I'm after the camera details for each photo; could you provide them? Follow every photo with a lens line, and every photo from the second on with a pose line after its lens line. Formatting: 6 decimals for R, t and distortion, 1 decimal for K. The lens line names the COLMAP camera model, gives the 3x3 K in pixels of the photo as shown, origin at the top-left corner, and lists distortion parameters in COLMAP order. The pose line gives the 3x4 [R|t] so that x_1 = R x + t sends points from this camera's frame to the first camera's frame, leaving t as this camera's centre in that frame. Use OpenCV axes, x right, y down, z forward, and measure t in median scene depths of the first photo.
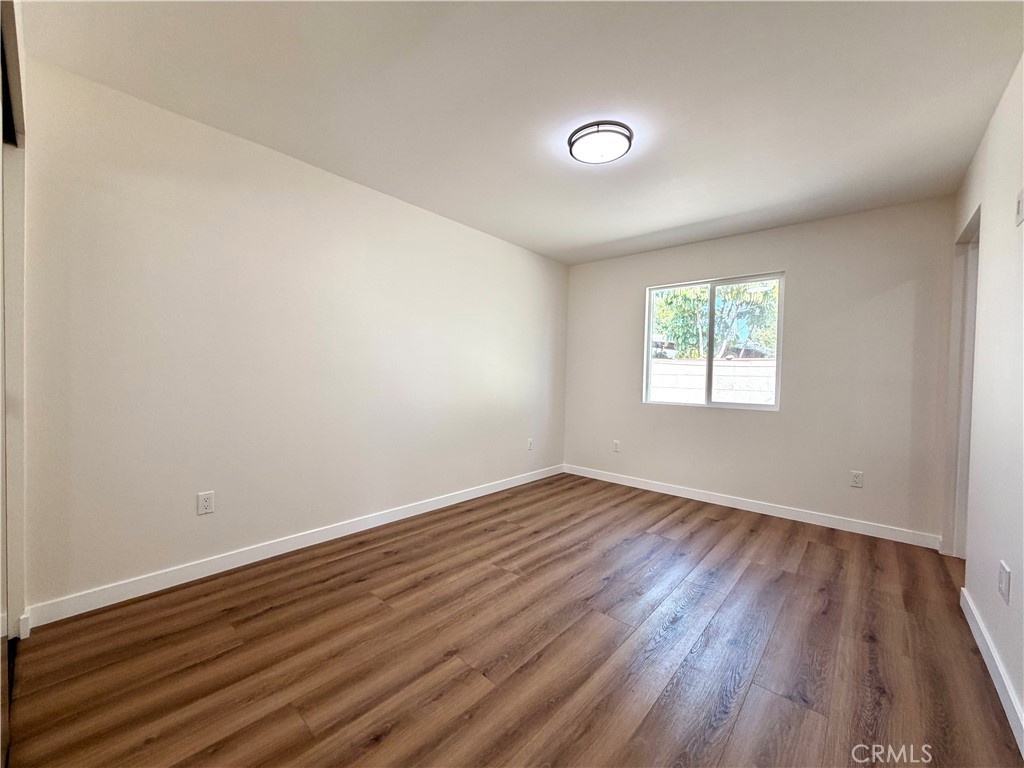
lens RADIAL K [[407.6, 0, 509.5], [0, 407.6, 383.8], [0, 0, 1]] dist [0.000835, -0.000326]
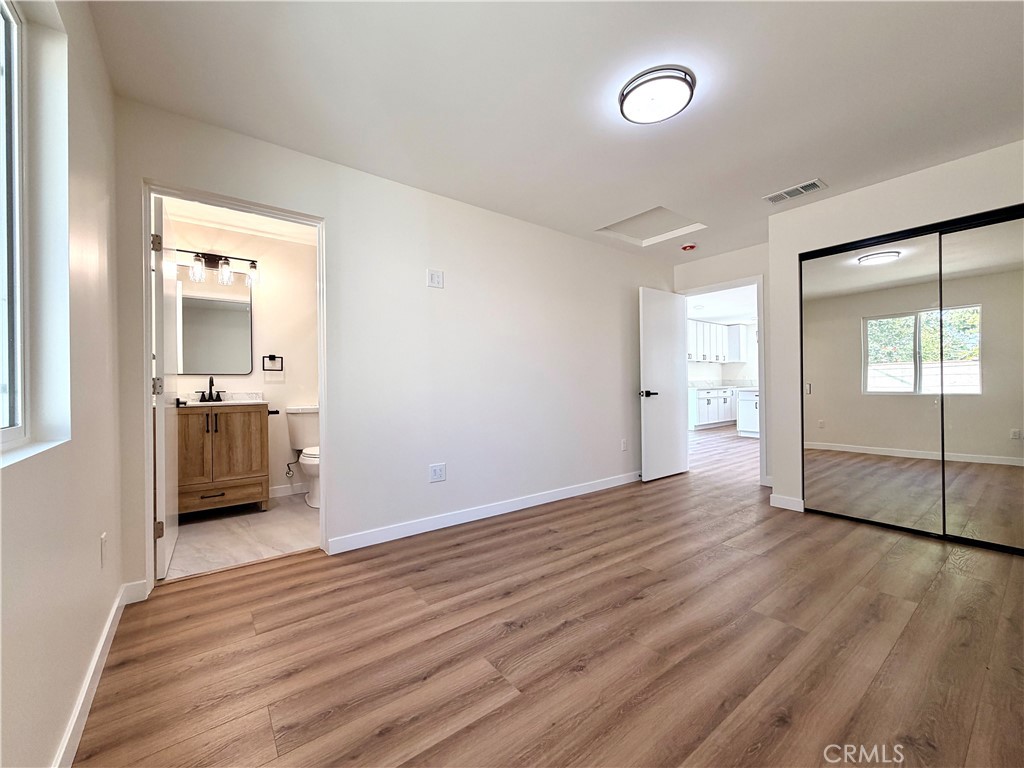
lens RADIAL K [[407.6, 0, 509.5], [0, 407.6, 383.8], [0, 0, 1]] dist [0.000835, -0.000326]
pose [[-0.980237, -0.014570, 0.197291, 0.319414], [-0.011009, 0.999756, 0.019135, 0.014530], [-0.197522, 0.016585, -0.980158, 1.765326]]
